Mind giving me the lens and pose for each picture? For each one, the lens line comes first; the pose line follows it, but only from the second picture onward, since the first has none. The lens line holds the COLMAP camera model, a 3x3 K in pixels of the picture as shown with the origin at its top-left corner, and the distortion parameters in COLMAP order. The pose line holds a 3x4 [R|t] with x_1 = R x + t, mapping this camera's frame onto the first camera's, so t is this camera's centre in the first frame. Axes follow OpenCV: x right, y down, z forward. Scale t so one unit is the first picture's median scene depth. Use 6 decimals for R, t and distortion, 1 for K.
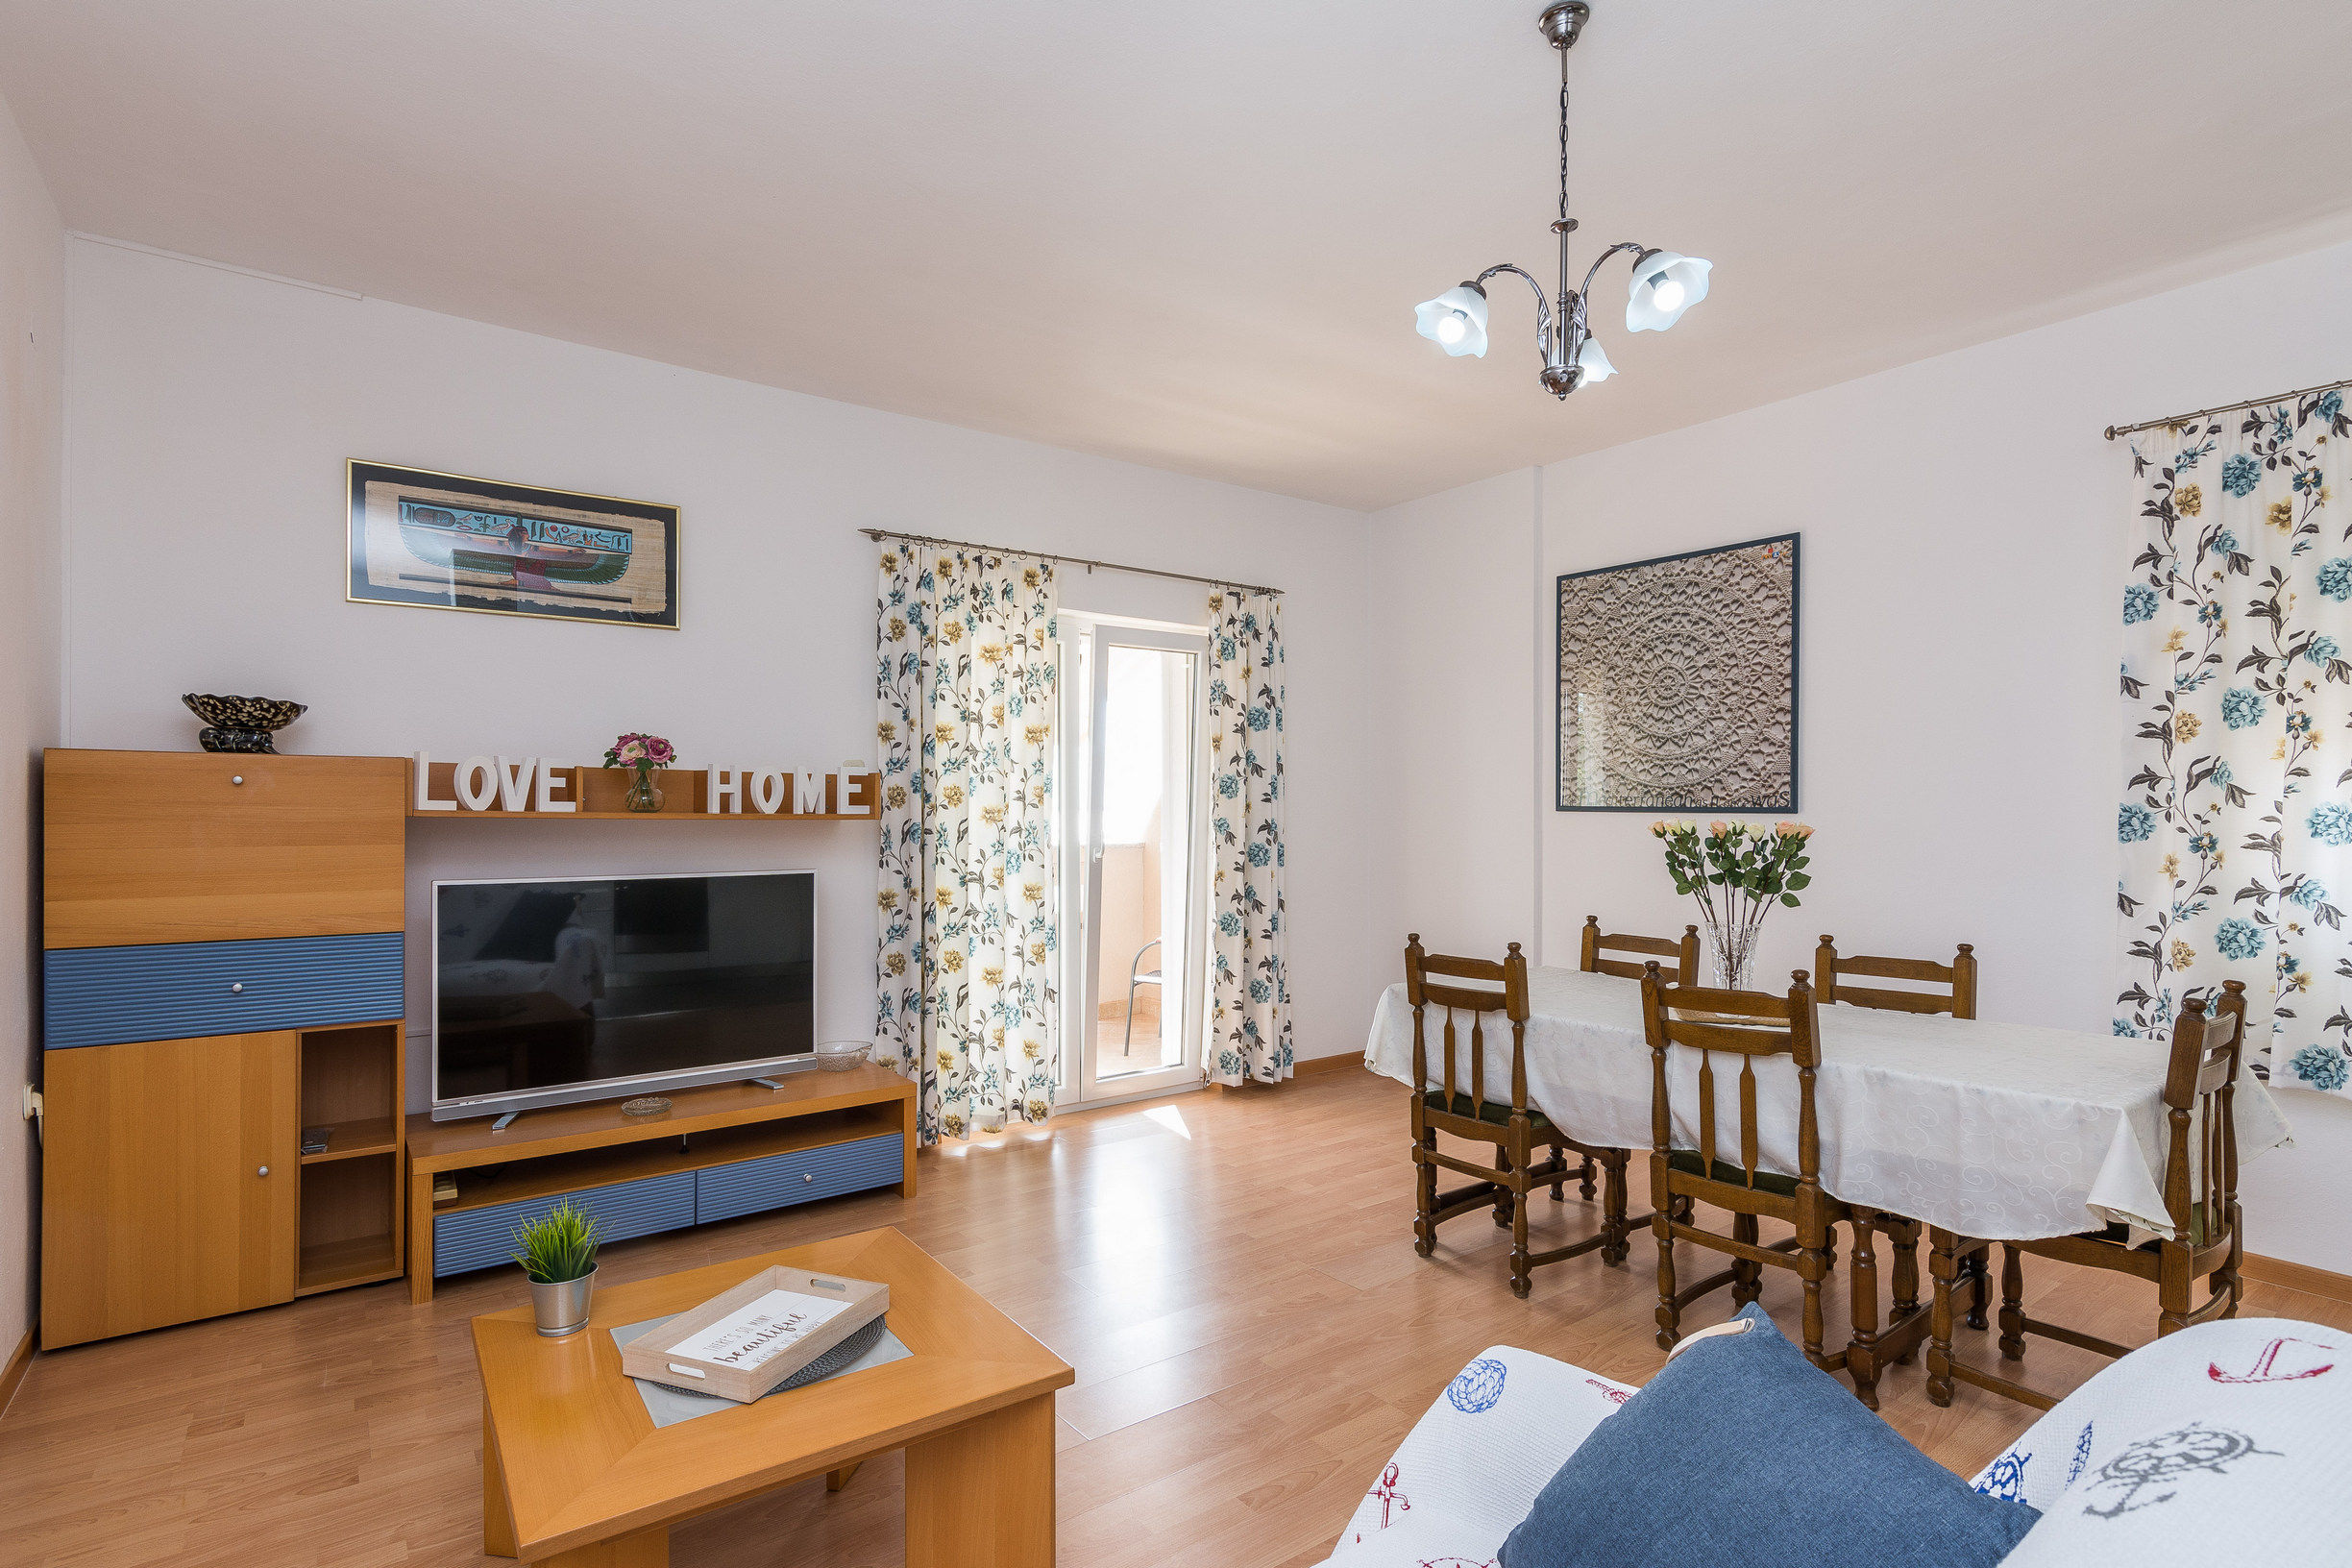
lens RADIAL K [[1144.3, 0, 1176.0], [0, 1144.3, 784.0], [0, 0, 1]] dist [0.017491, 0.000332]
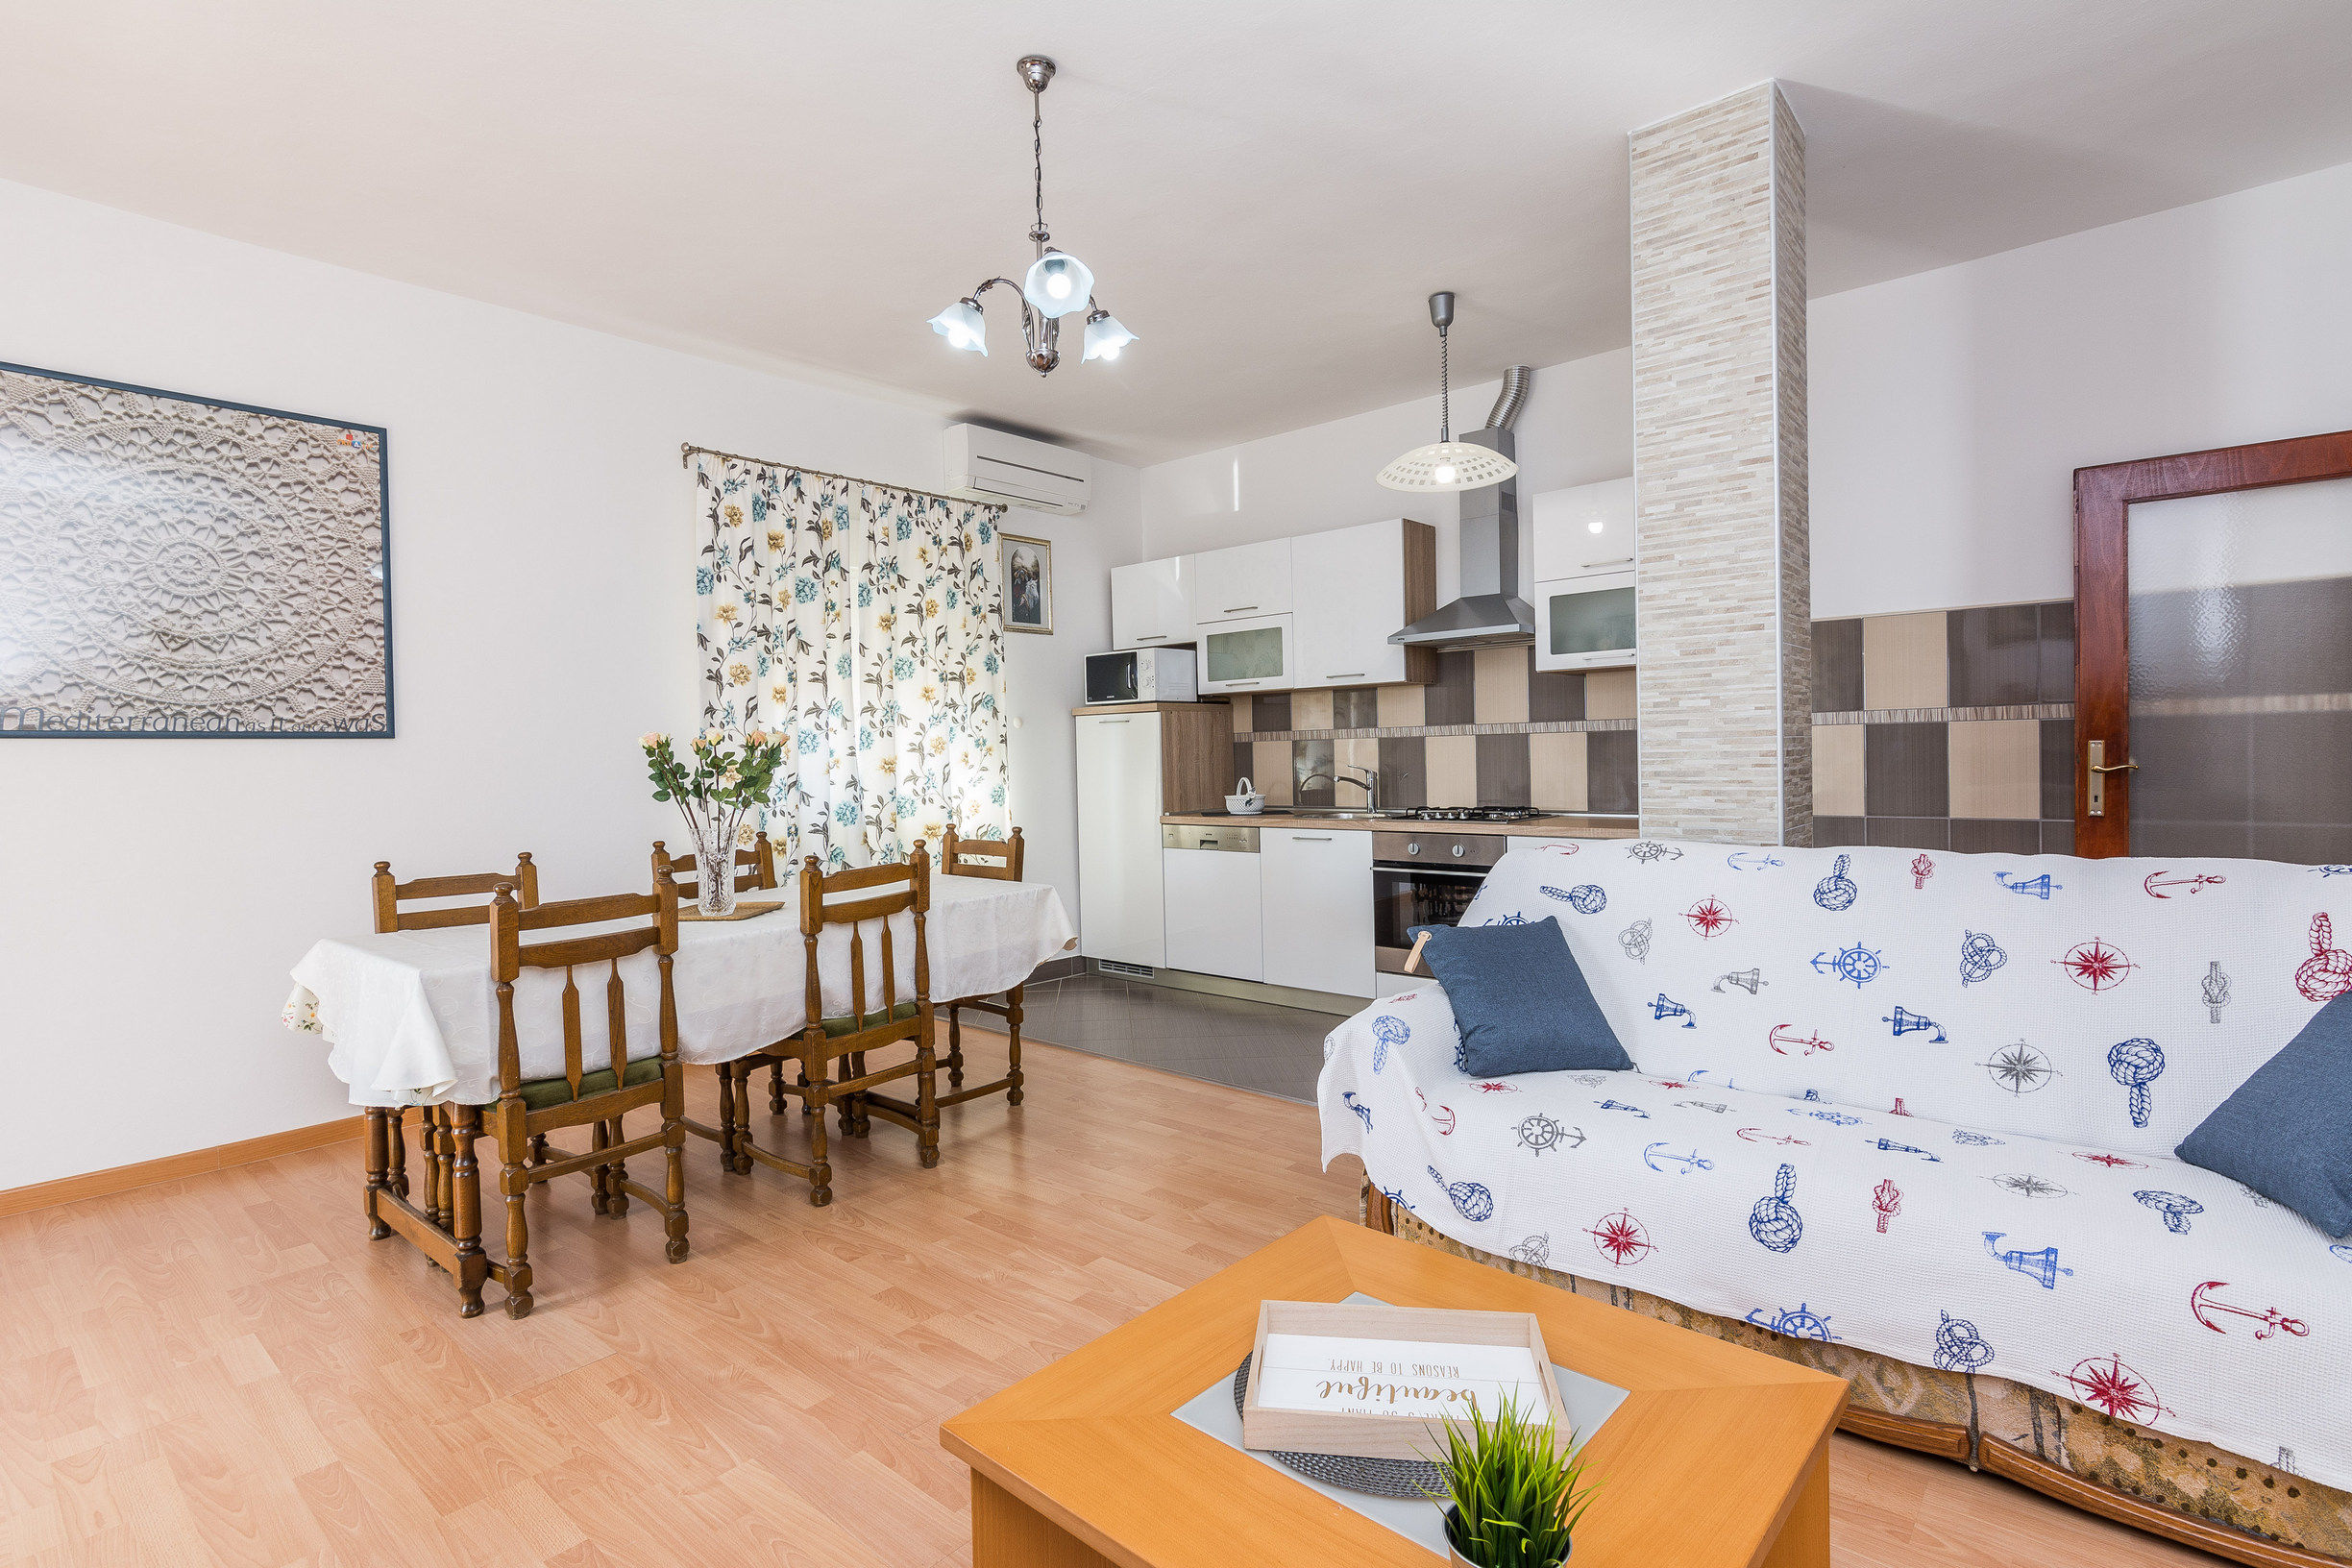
lens RADIAL K [[1134.7, 0, 1172.5], [0, 1134.7, 771.7], [0, 0, 1]] dist [-0.001307, 0.001295]
pose [[-0.197944, -0.015931, 0.980084, -0.594213], [-0.002537, 0.999873, 0.015740, 0.046518], [-0.980210, 0.000629, -0.197959, 0.734271]]
